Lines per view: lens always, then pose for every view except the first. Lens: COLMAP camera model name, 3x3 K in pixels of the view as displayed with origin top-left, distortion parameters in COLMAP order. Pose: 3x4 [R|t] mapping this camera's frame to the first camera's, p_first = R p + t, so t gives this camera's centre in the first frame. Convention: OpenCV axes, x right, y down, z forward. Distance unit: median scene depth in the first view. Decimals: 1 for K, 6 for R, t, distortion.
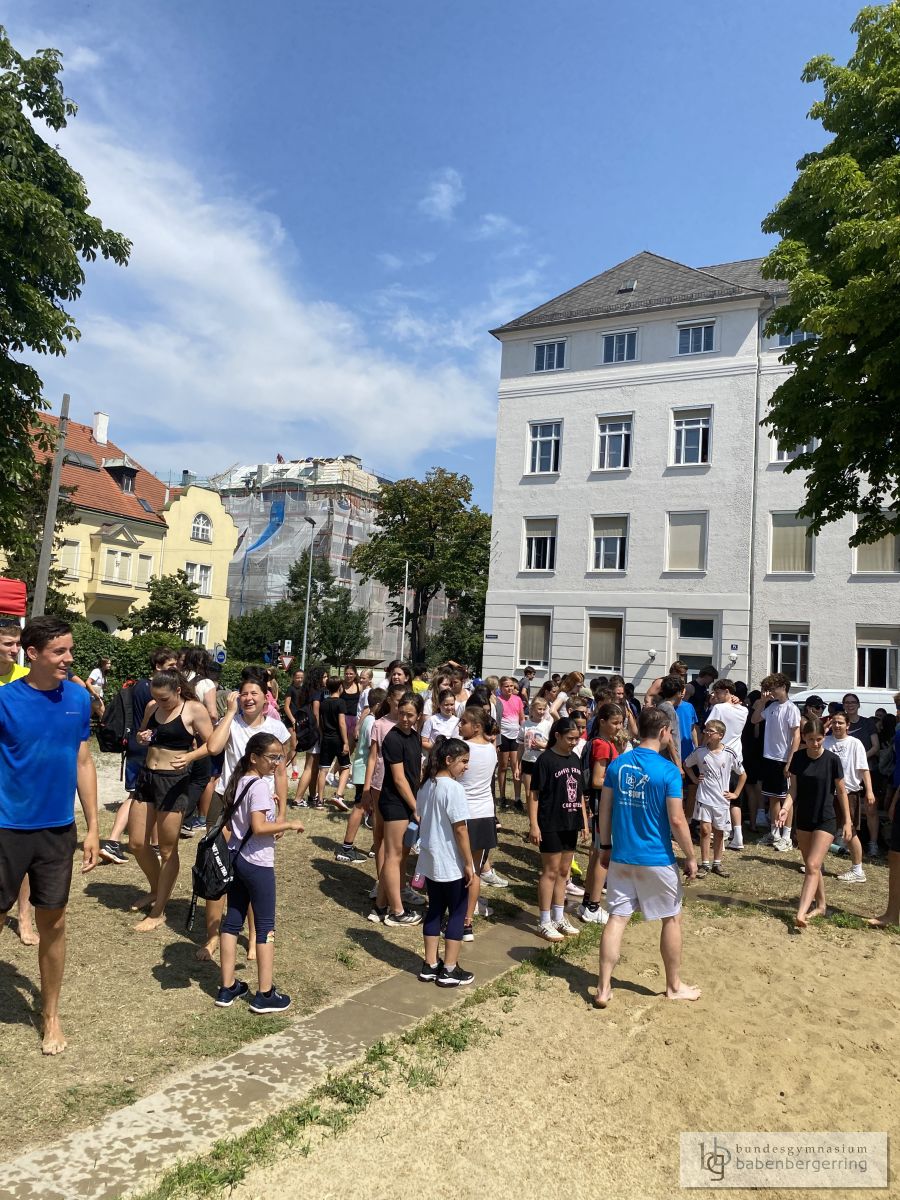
lens RADIAL K [[913.8, 0, 499.6], [0, 913.8, 592.2], [0, 0, 1]] dist [0.012180, -0.040441]
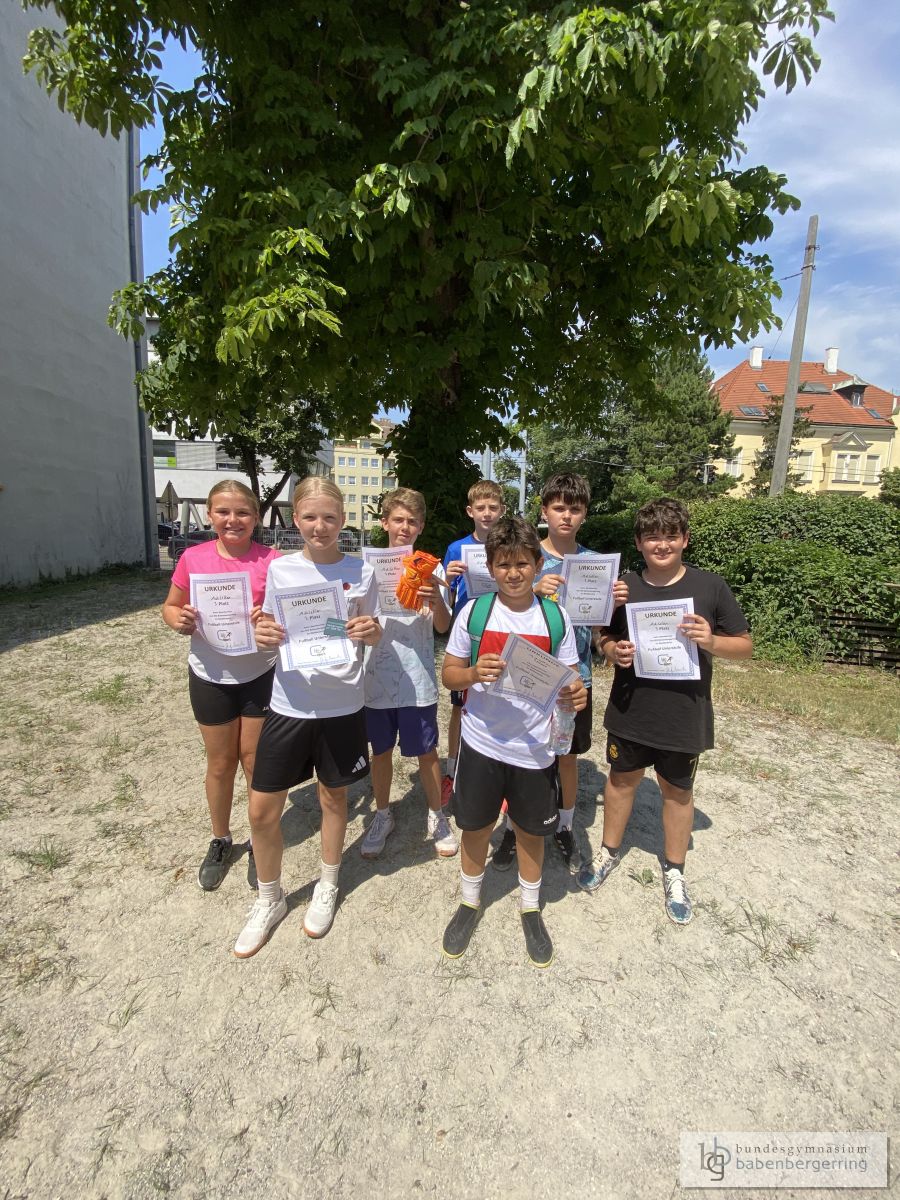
lens RADIAL K [[488.3, 0, 452.5], [0, 488.3, 601.2], [0, 0, 1]] dist [-0.000788, -0.010759]
pose [[0.493037, 0.077253, -0.866572, -0.089508], [0.085430, 0.986937, 0.136589, 0.014339], [0.865804, -0.141374, 0.479997, 0.179206]]
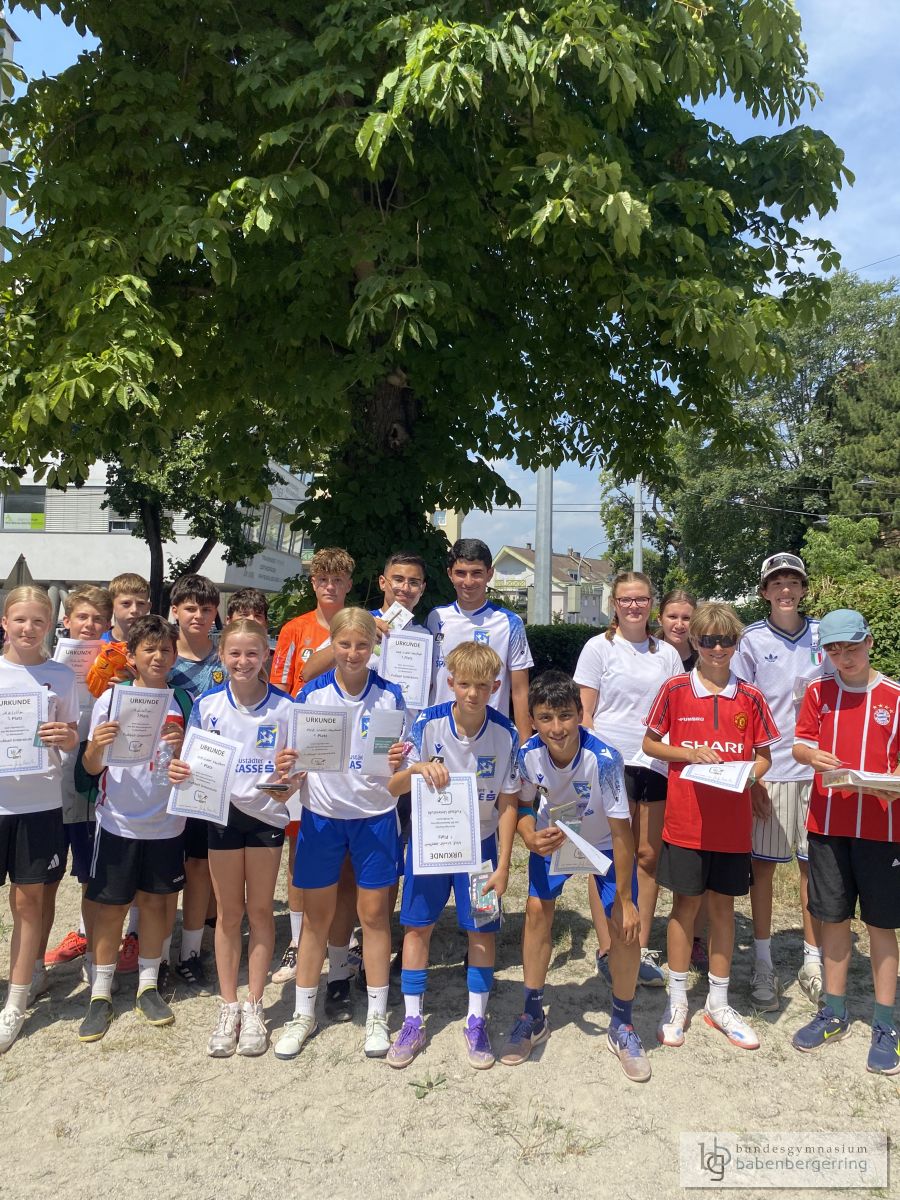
lens RADIAL K [[913.8, 0, 449.3], [0, 913.8, 605.0], [0, 0, 1]] dist [0.012180, -0.040441]
pose [[0.404272, -0.075925, -0.911482, -0.063832], [0.086656, 0.995245, -0.044468, 0.016133], [0.910524, -0.061009, 0.408929, 0.186581]]
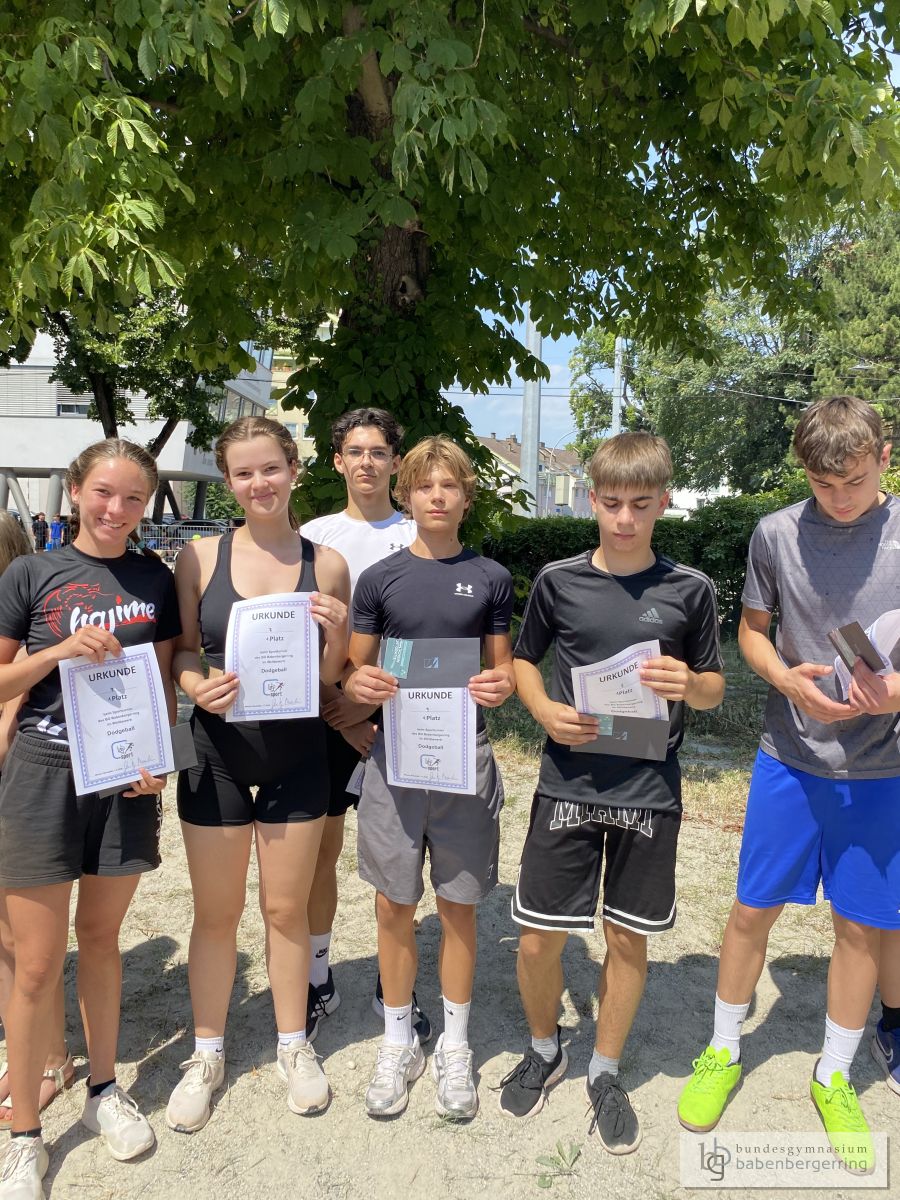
lens RADIAL K [[913.8, 0, 452.2], [0, 913.8, 601.6], [0, 0, 1]] dist [0.012180, -0.040441]
pose [[0.445866, 0.029220, -0.894623, -0.081421], [0.085481, 0.993509, 0.075051, 0.014945], [0.891009, -0.109936, 0.440474, 0.187067]]
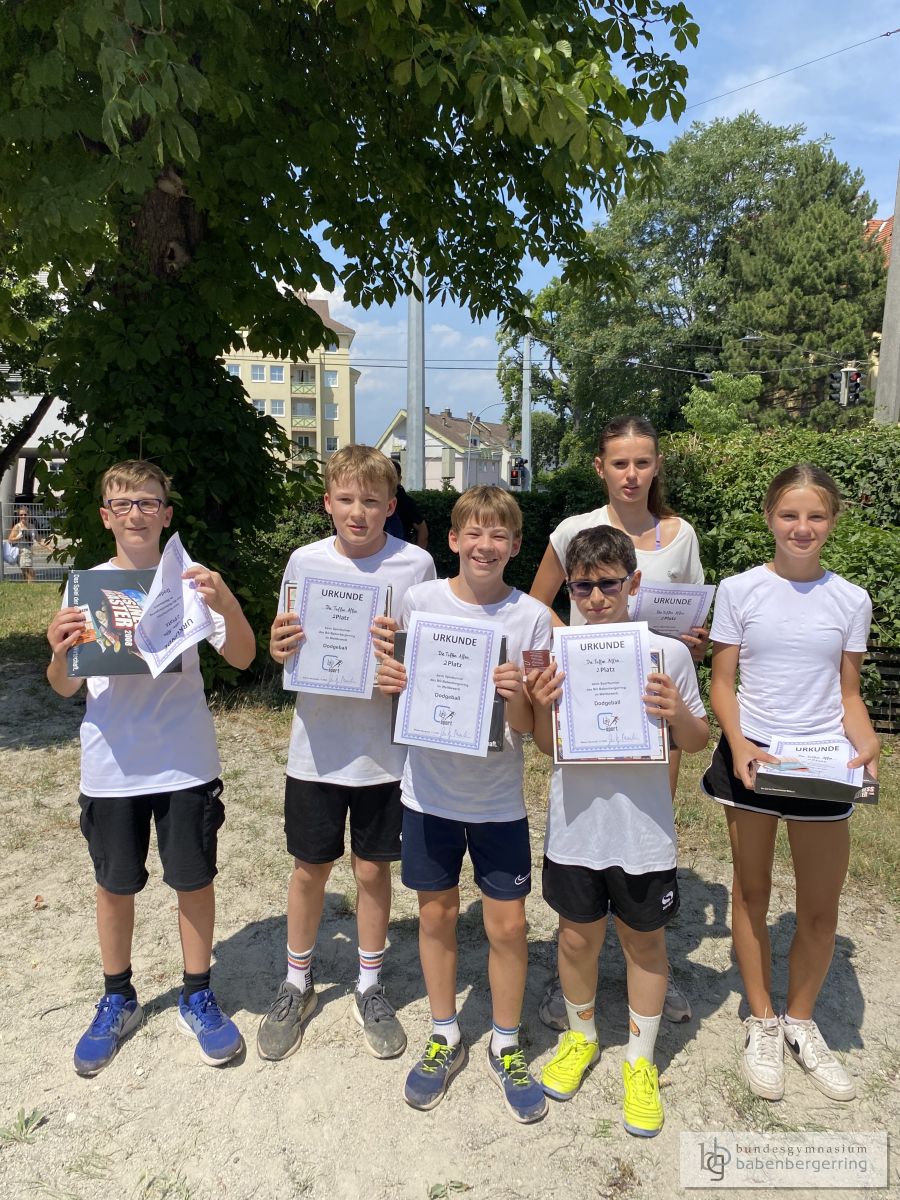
lens RADIAL K [[913.8, 0, 451.9], [0, 913.8, 603.0], [0, 0, 1]] dist [0.012180, -0.040441]
pose [[0.499530, 0.044178, -0.865170, -0.073071], [0.100072, 0.989070, 0.108283, 0.017174], [0.860497, -0.140670, 0.489649, 0.203510]]
